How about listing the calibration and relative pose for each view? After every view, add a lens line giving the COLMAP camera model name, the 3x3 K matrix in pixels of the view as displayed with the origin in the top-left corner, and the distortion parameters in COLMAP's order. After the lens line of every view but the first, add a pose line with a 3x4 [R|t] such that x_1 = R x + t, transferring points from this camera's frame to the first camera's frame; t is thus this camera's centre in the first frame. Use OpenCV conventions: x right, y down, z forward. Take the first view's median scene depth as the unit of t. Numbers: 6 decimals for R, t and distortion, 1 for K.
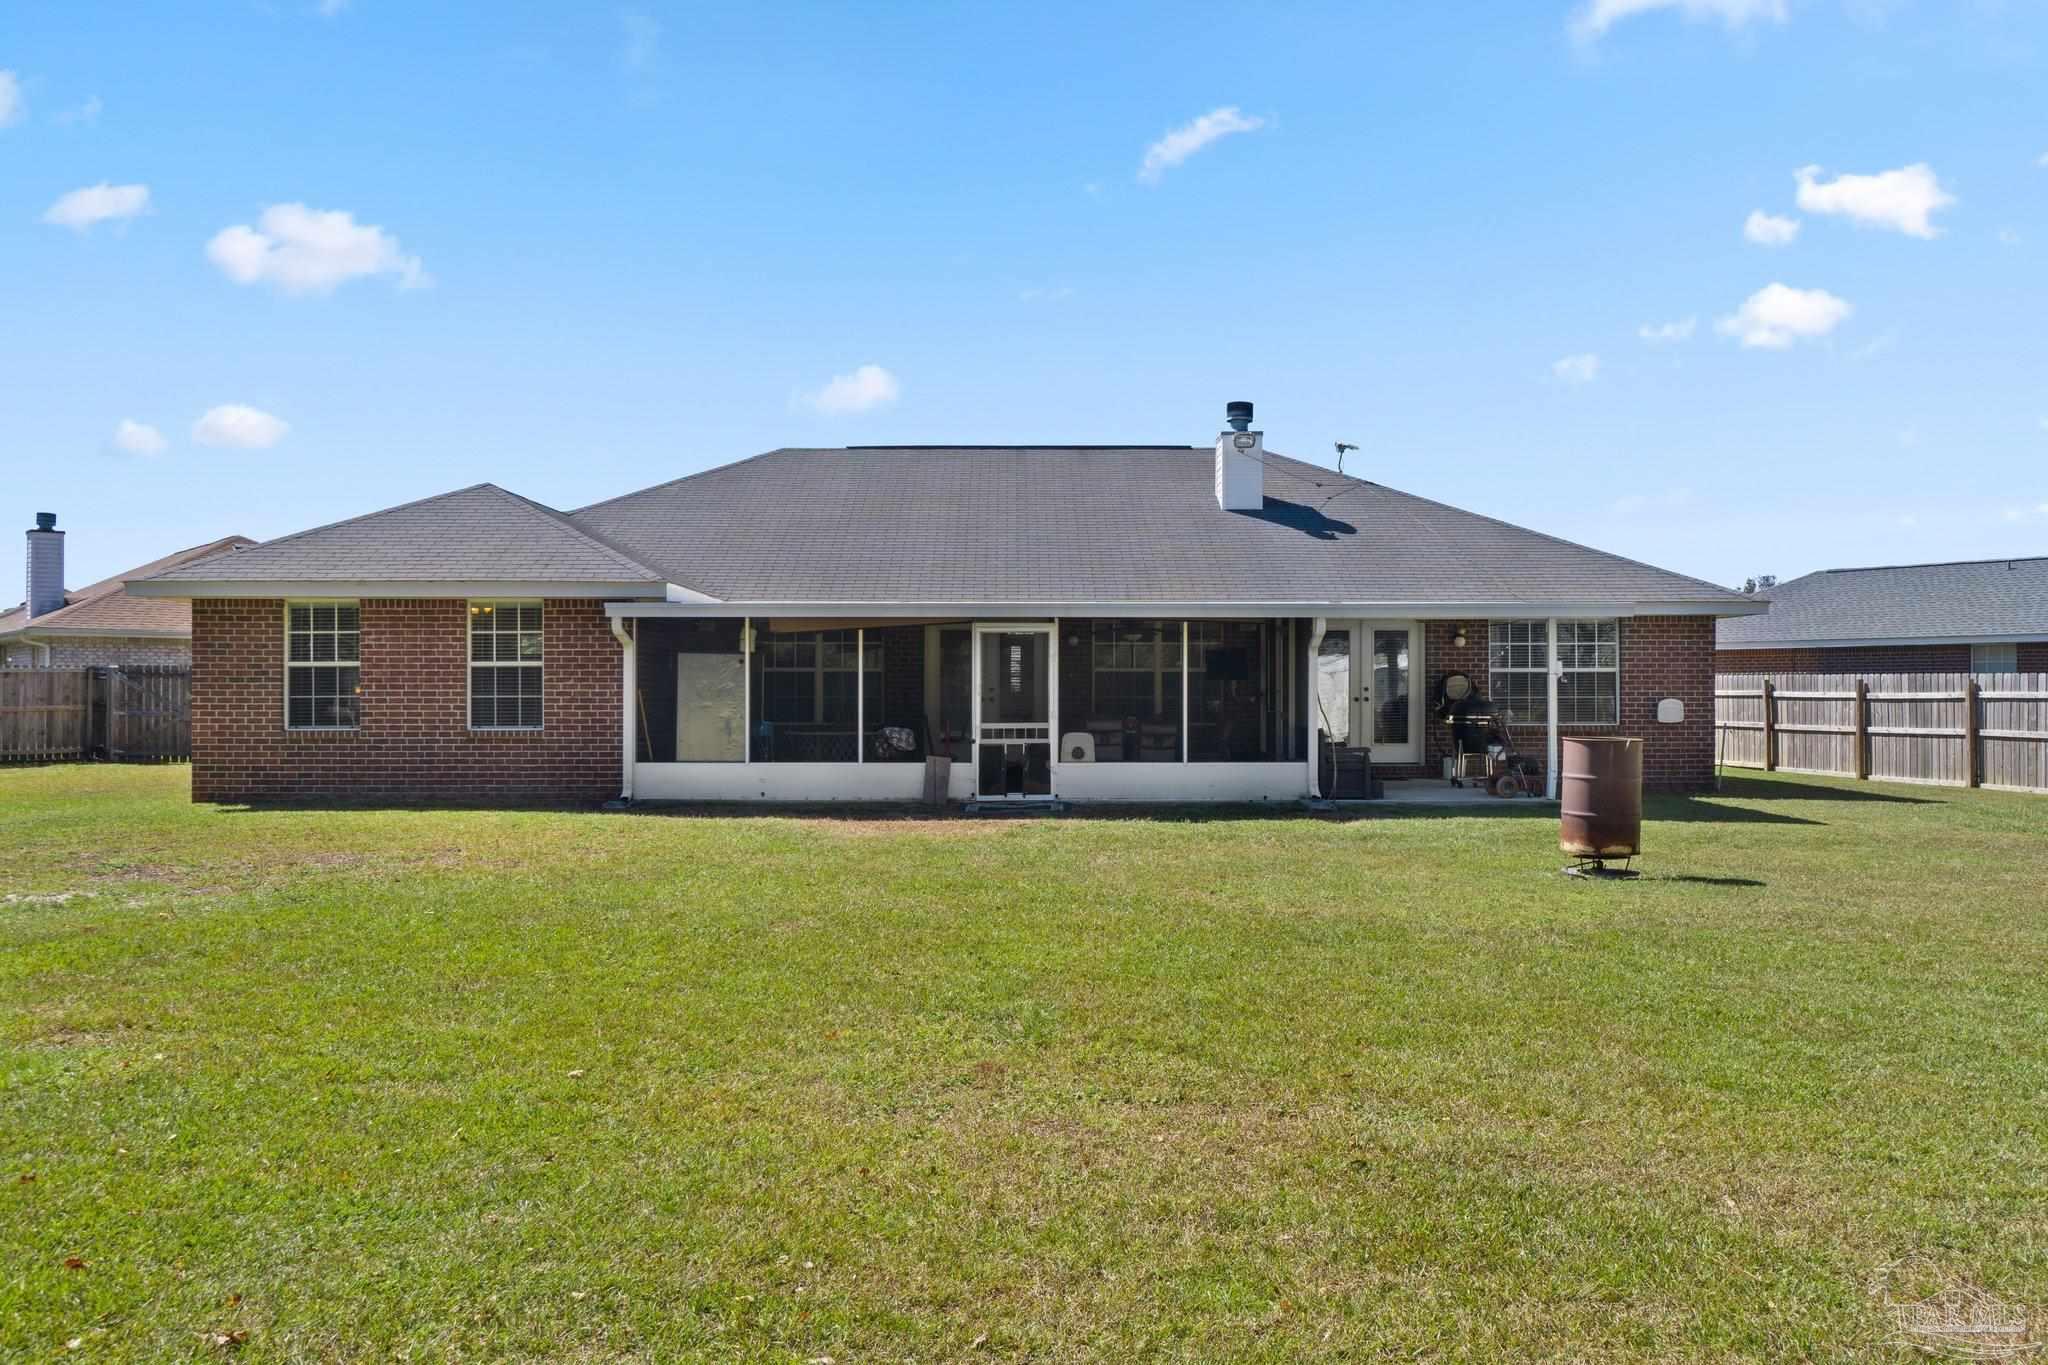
lens RADIAL K [[1556.0, 0, 1020.6], [0, 1556.0, 683.2], [0, 0, 1]] dist [0.026819, -0.000544]
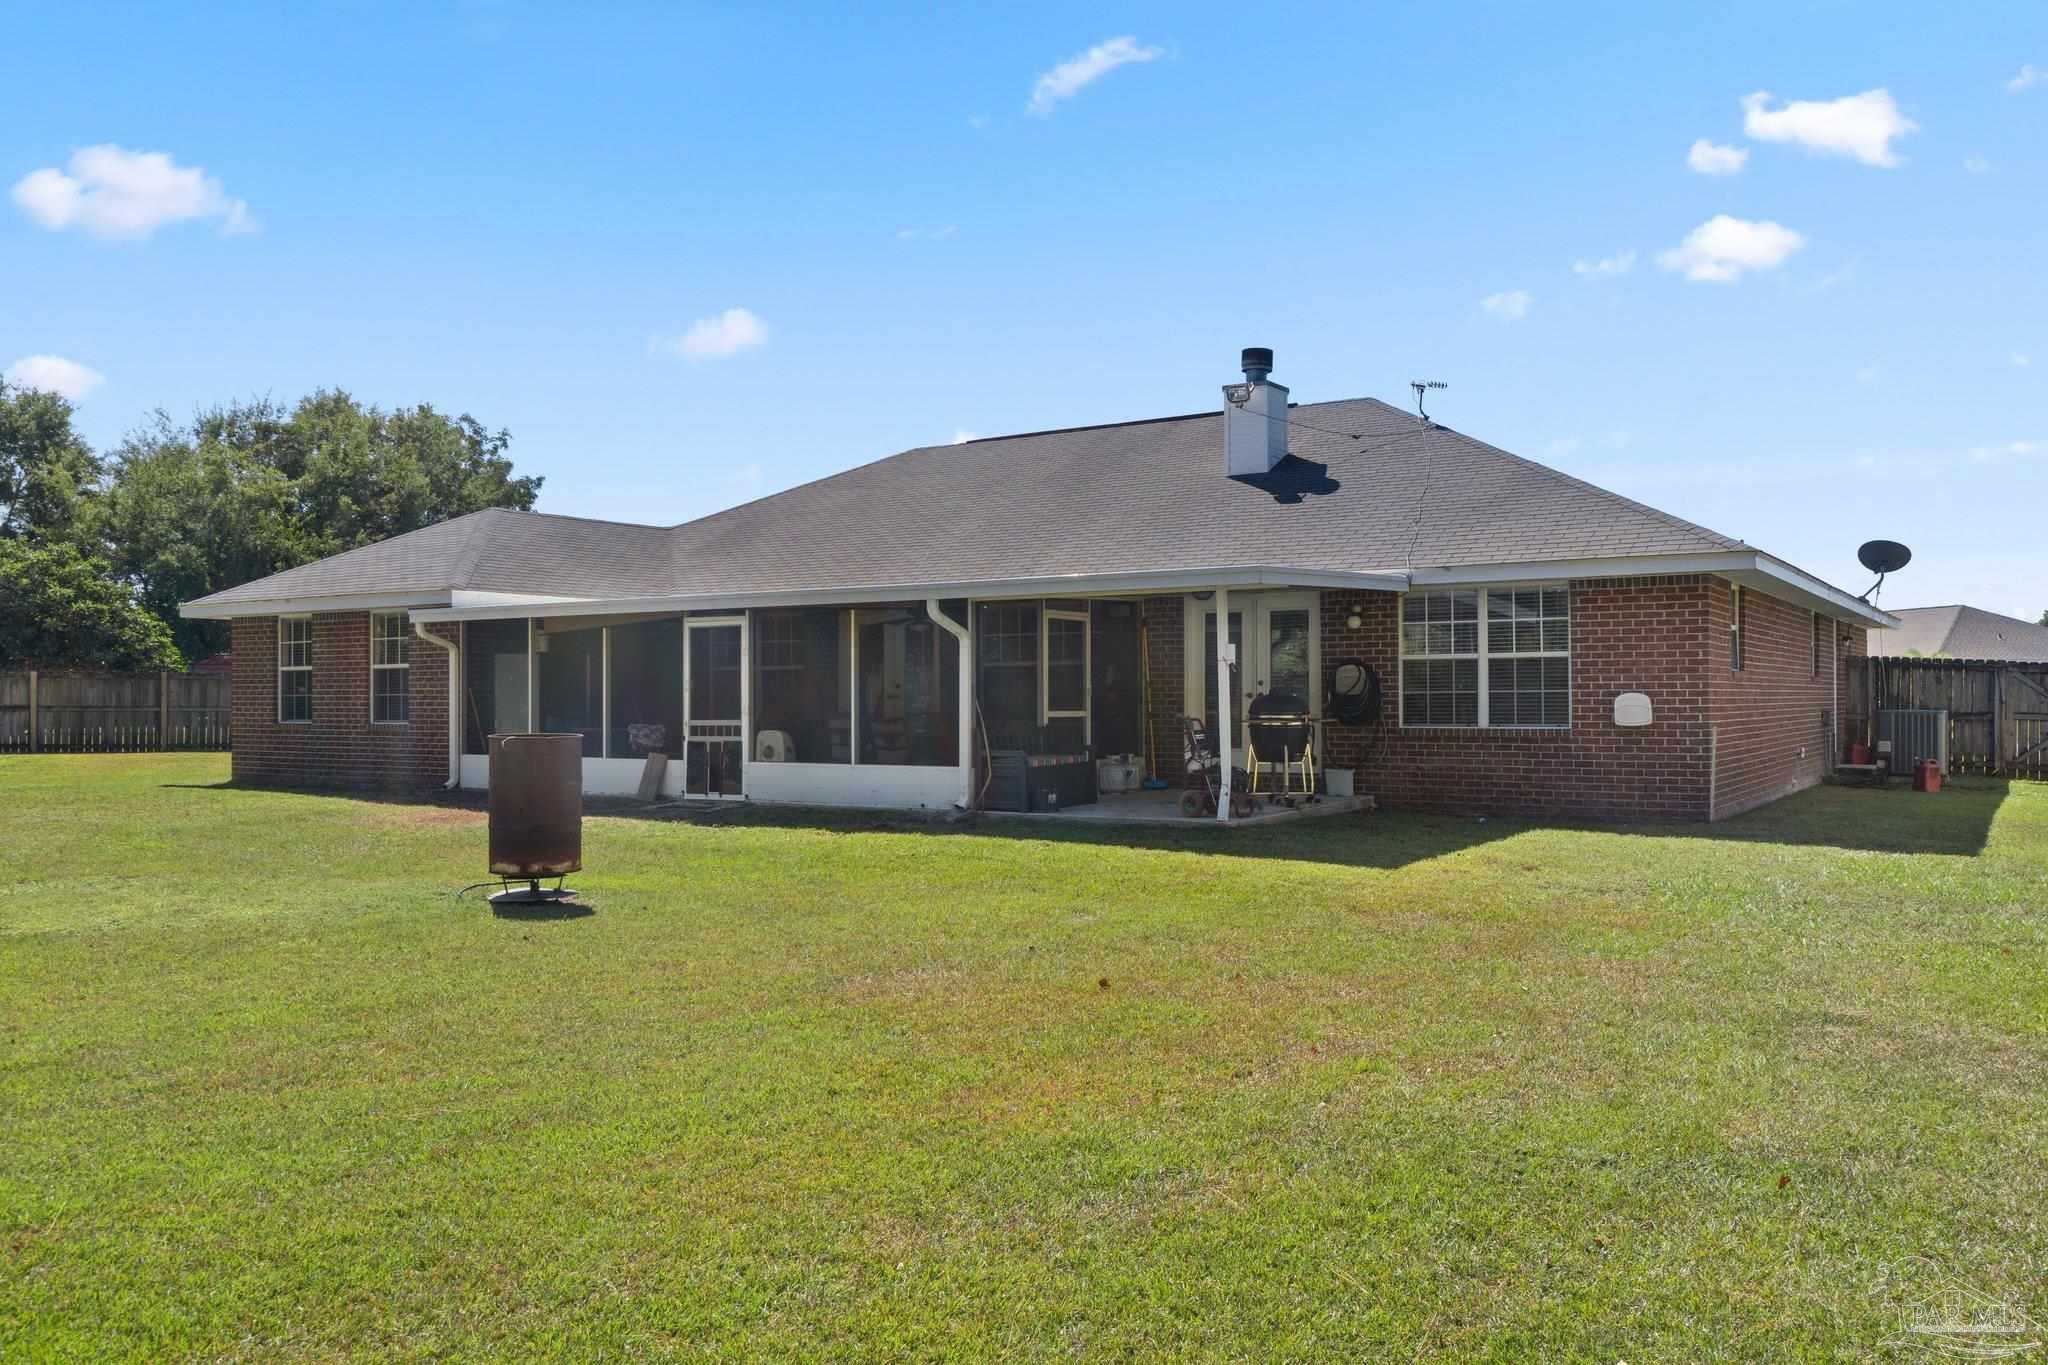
lens RADIAL K [[1556.0, 0, 1033.3], [0, 1556.0, 693.7], [0, 0, 1]] dist [0.026819, -0.000544]
pose [[0.839212, -0.003426, -0.543794, 0.689465], [0.007093, 0.999964, 0.004647, 0.005945], [0.543759, -0.007758, 0.839206, 0.293874]]
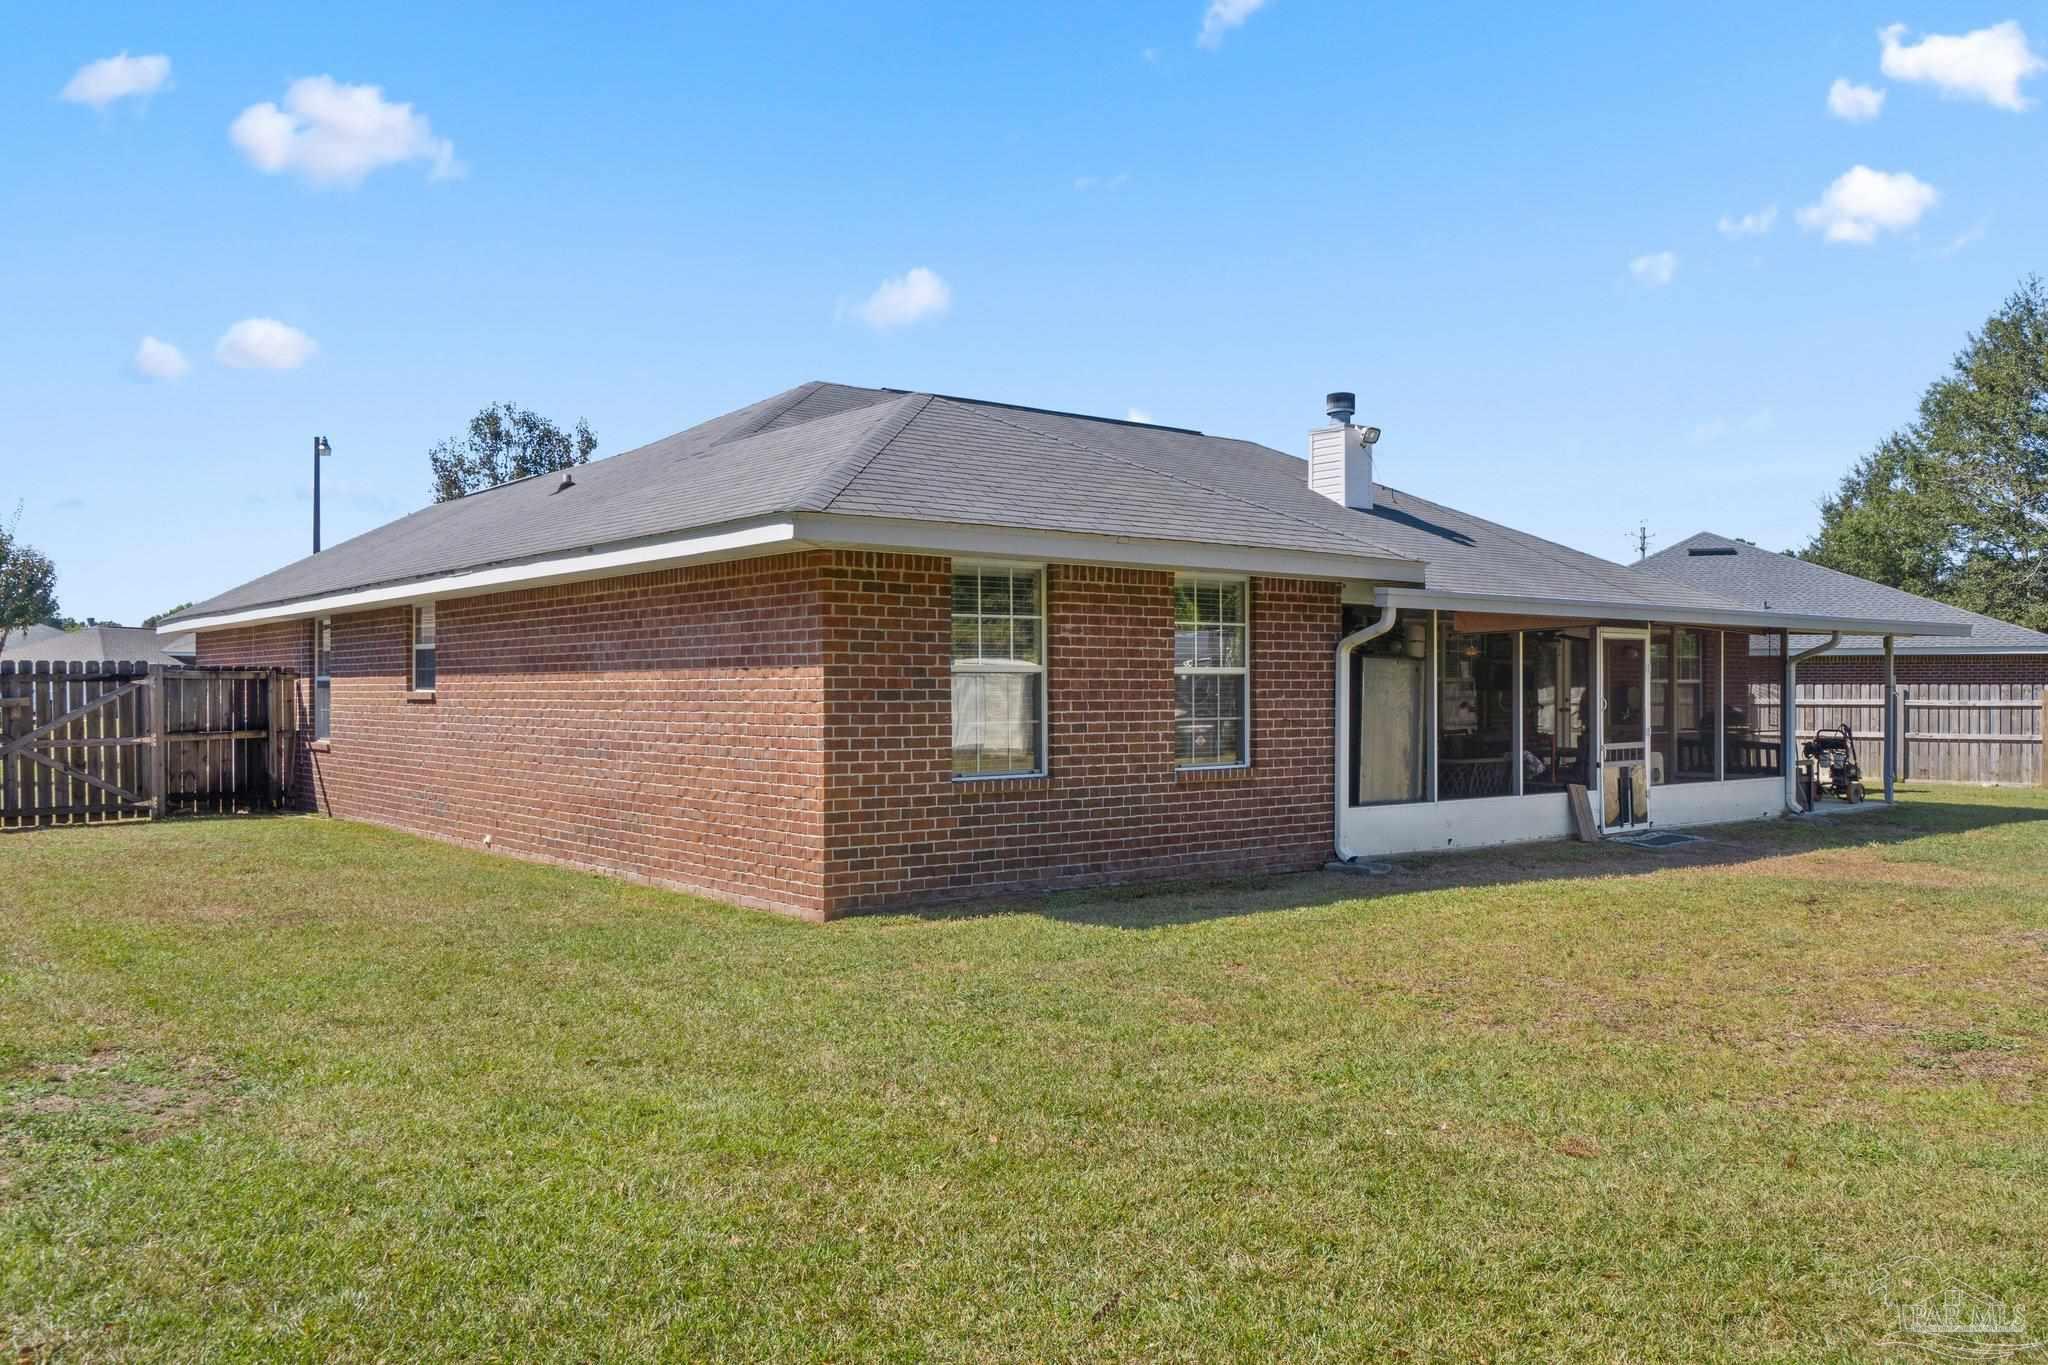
lens RADIAL K [[1556.0, 0, 1030.5], [0, 1556.0, 685.3], [0, 0, 1]] dist [0.026819, -0.000544]
pose [[0.781389, 0.002049, 0.624041, -0.809782], [-0.004792, 0.999985, 0.002717, -0.007581], [-0.624026, -0.005113, 0.781387, 0.523022]]
